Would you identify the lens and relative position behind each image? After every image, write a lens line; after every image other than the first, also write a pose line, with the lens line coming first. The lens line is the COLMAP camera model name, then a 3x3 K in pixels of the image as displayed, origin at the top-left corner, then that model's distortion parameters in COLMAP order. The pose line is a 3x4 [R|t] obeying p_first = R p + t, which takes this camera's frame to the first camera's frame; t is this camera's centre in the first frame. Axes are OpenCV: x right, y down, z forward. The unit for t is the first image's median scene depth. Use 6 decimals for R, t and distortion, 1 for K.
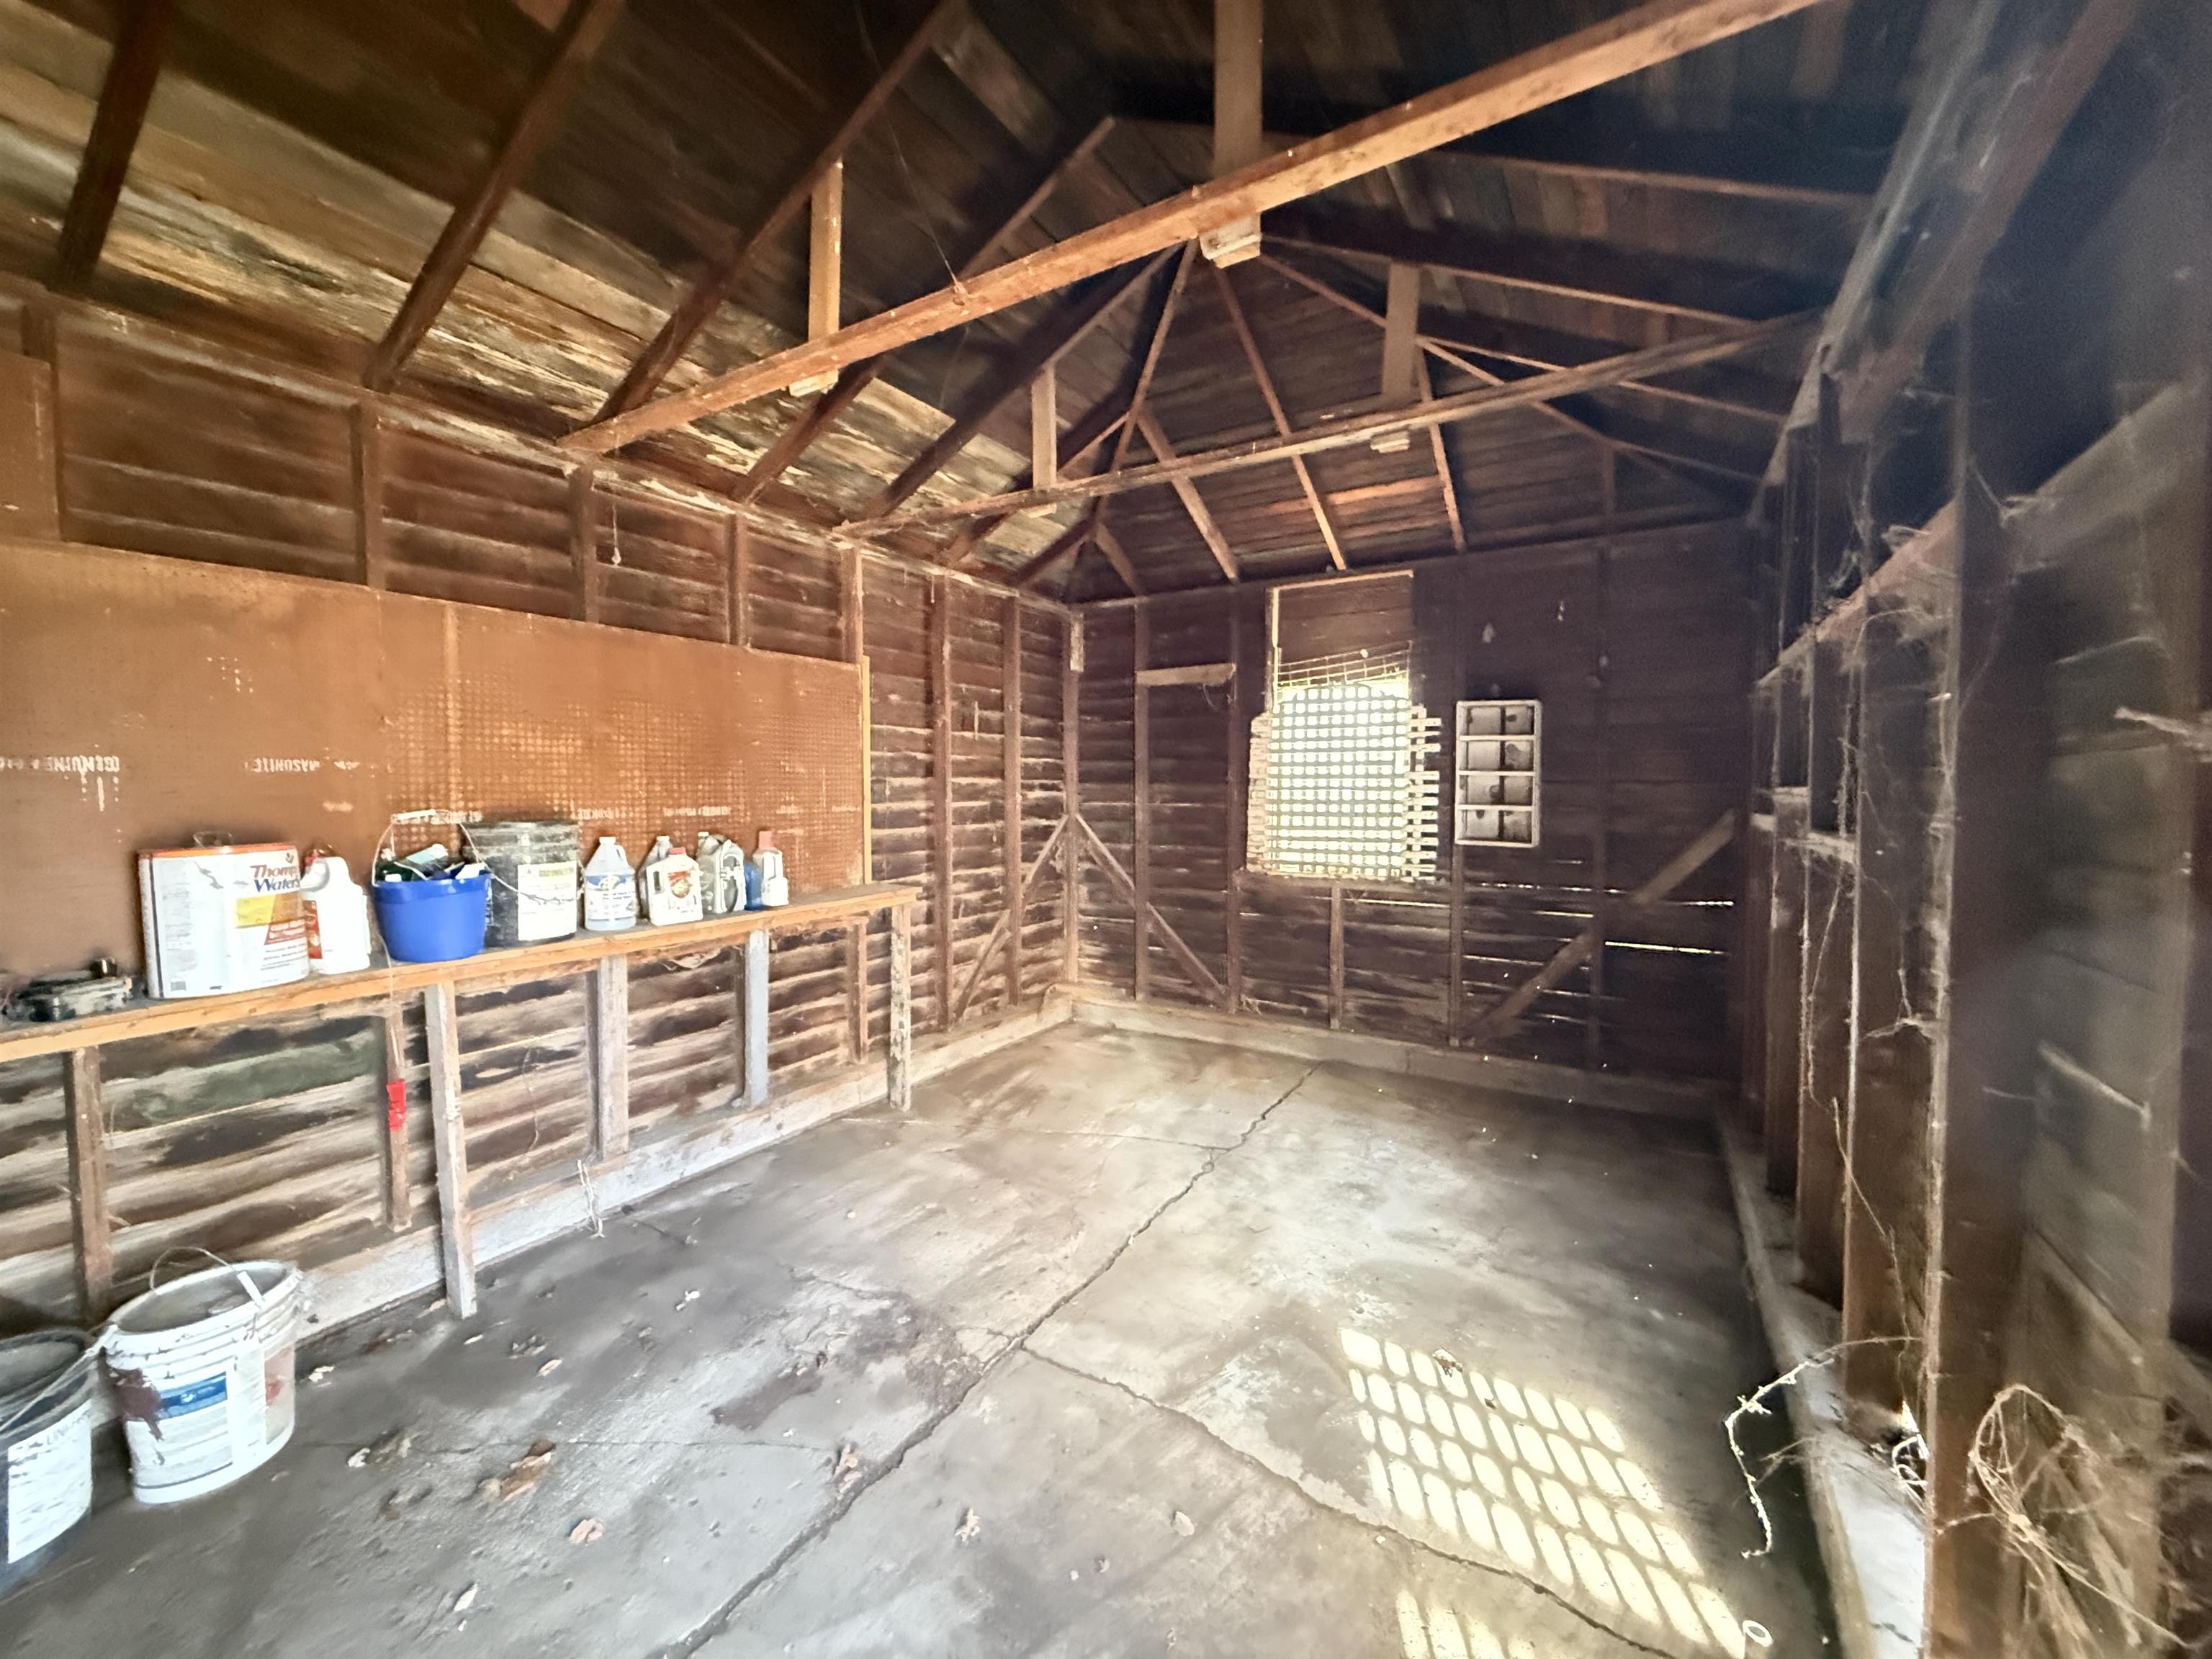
lens RADIAL K [[873.6, 0, 1098.1], [0, 873.6, 825.2], [0, 0, 1]] dist [0.001812, -0.000444]
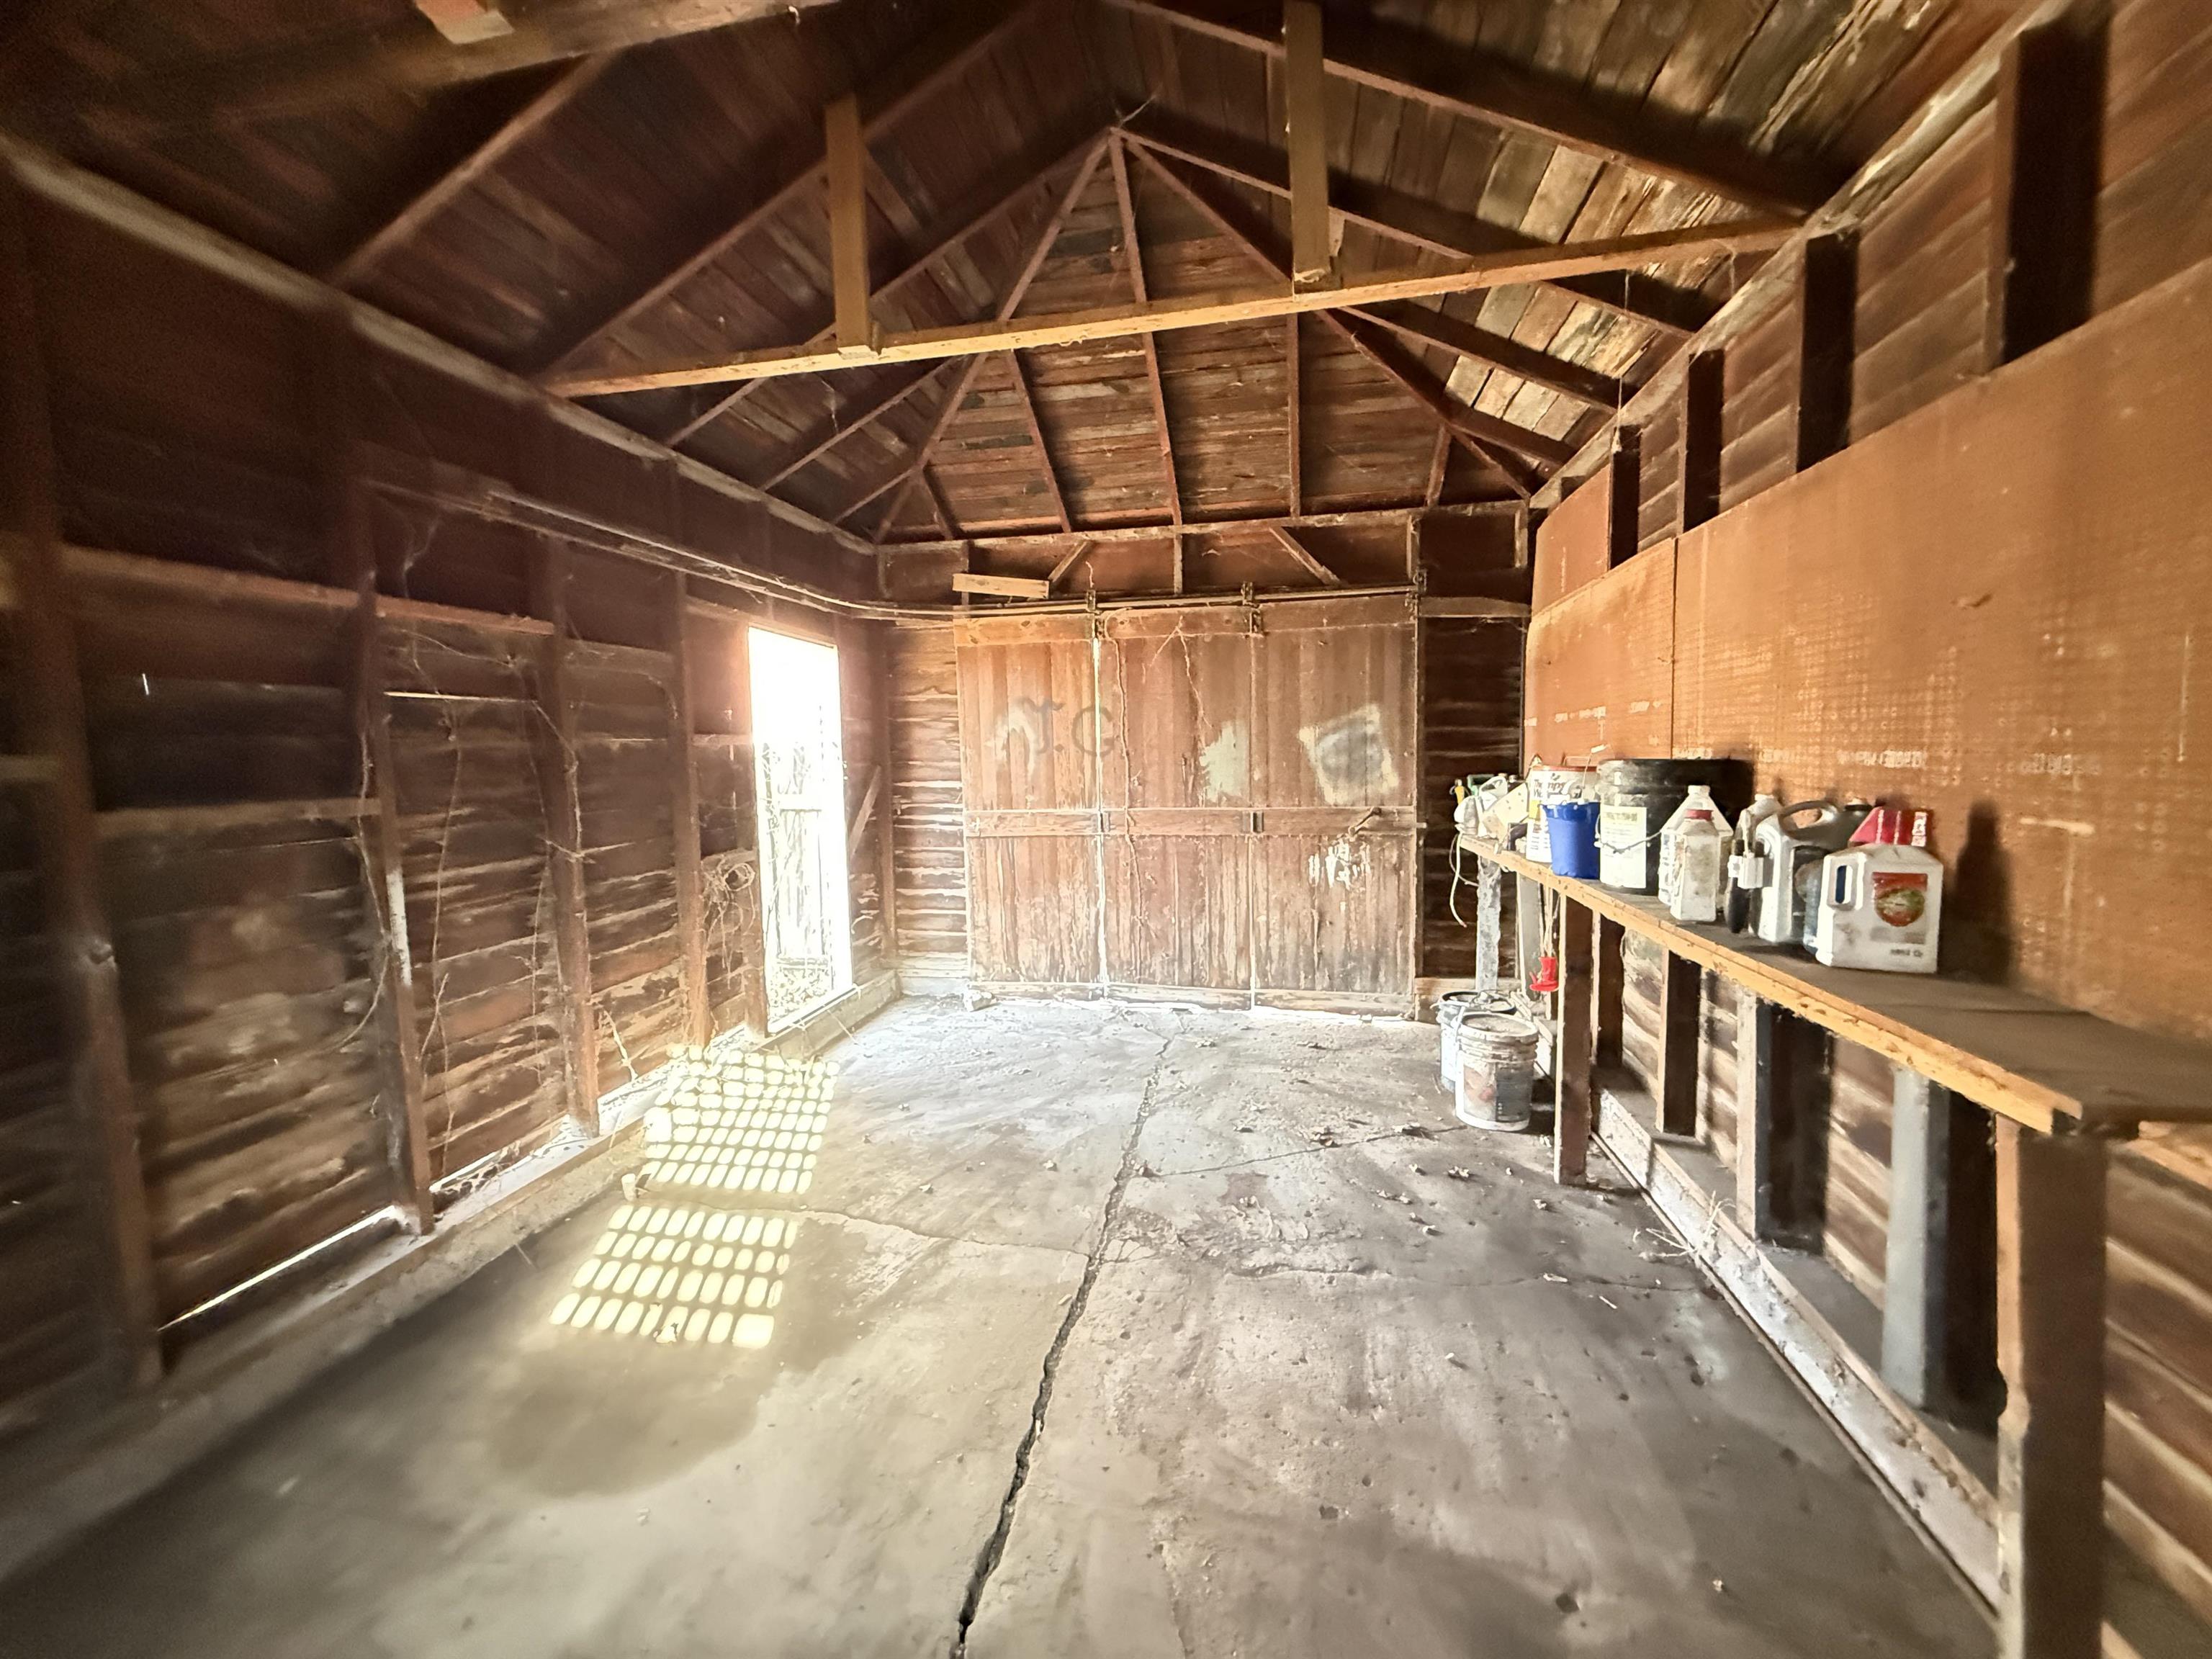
lens RADIAL K [[873.6, 0, 1095.8], [0, 873.6, 825.6], [0, 0, 1]] dist [0.001812, -0.000444]
pose [[-0.940733, 0.052489, -0.335062, 0.211317], [0.009238, 0.991550, 0.129394, -0.061983], [0.339022, 0.118629, -0.933269, 1.721982]]
